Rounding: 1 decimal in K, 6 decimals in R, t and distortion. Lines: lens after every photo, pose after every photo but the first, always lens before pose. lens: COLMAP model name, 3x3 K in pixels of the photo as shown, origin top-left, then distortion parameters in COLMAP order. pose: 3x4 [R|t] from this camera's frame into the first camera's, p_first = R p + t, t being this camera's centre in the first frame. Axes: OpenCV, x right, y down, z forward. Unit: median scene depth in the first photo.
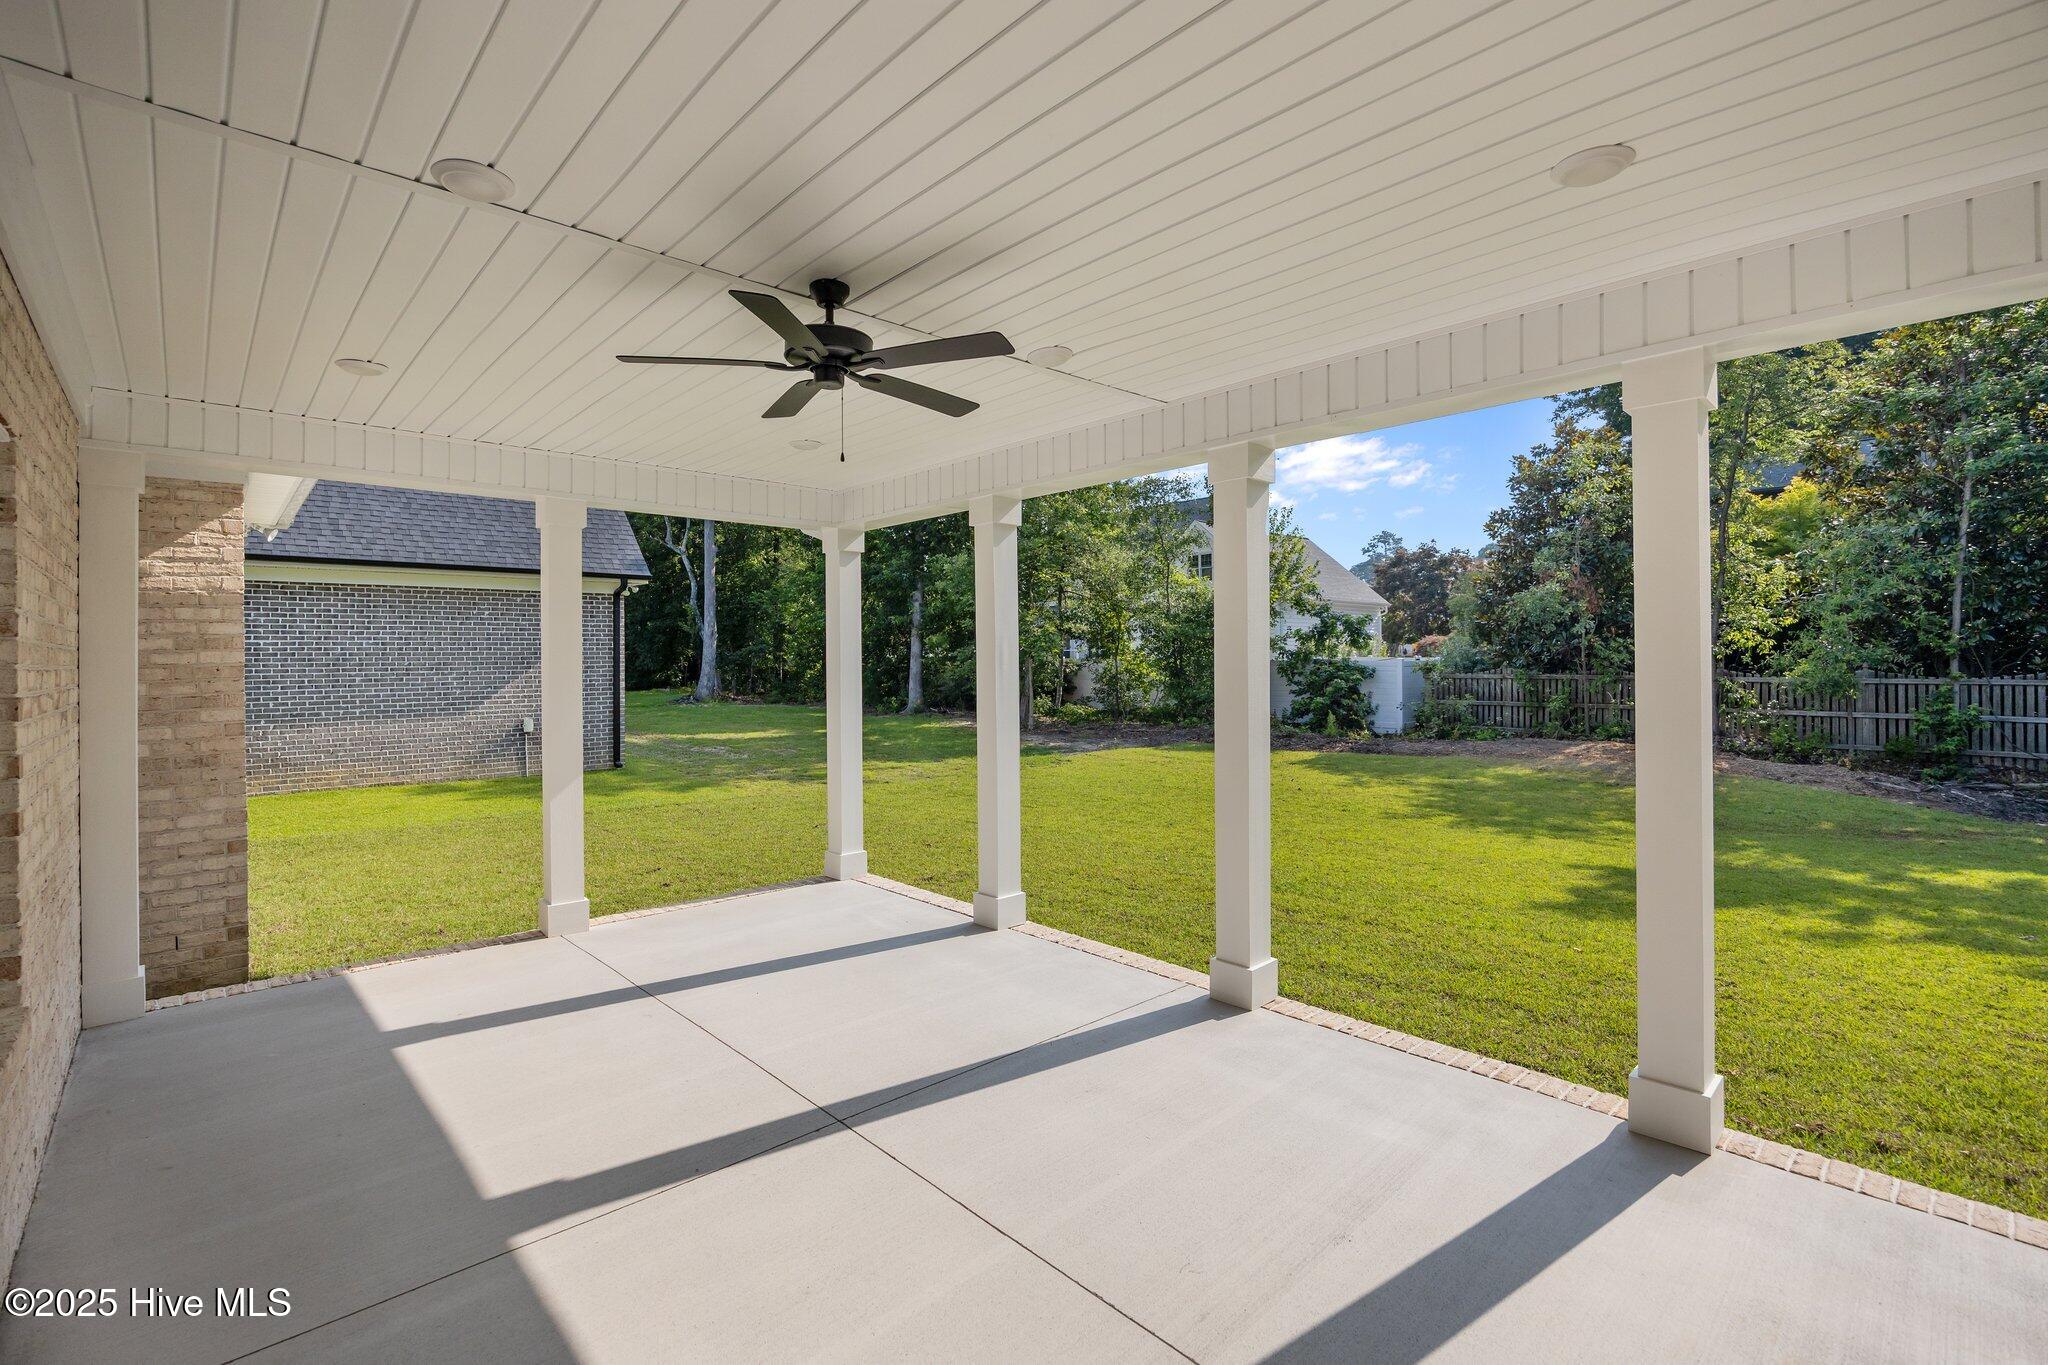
lens RADIAL K [[916.8, 0, 1028.1], [0, 916.8, 673.4], [0, 0, 1]] dist [0.002019, 0.000083]
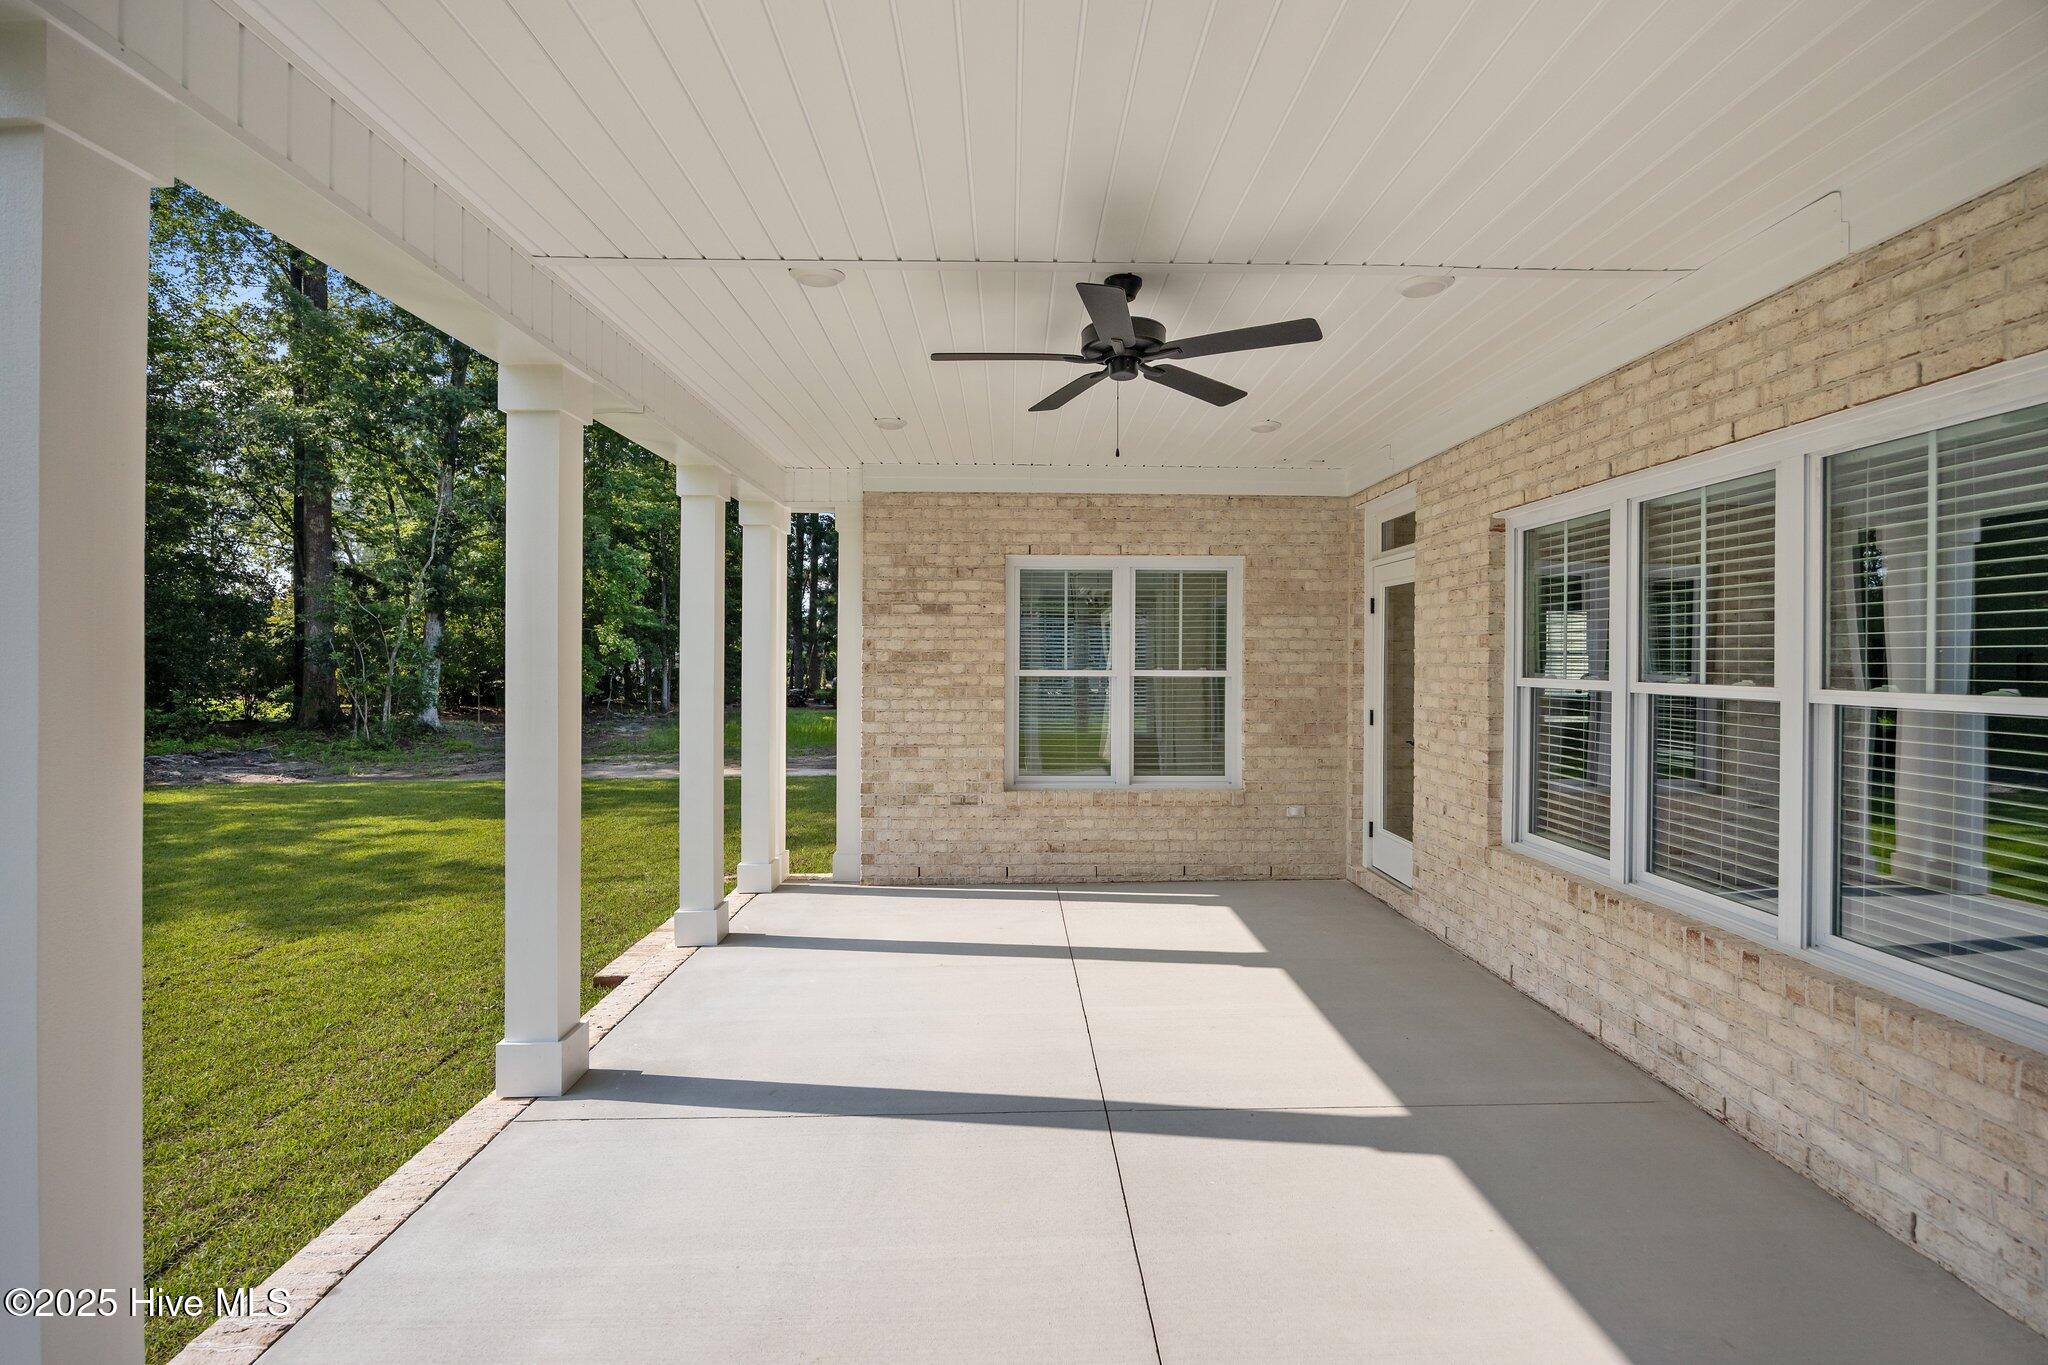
lens RADIAL K [[916.8, 0, 1021.5], [0, 916.8, 663.3], [0, 0, 1]] dist [0.002019, 0.000083]
pose [[-0.742108, -0.001056, 0.670279, -0.775768], [0.005272, 0.999959, 0.007413, -0.002872], [-0.670259, 0.009035, -0.742072, 1.738265]]
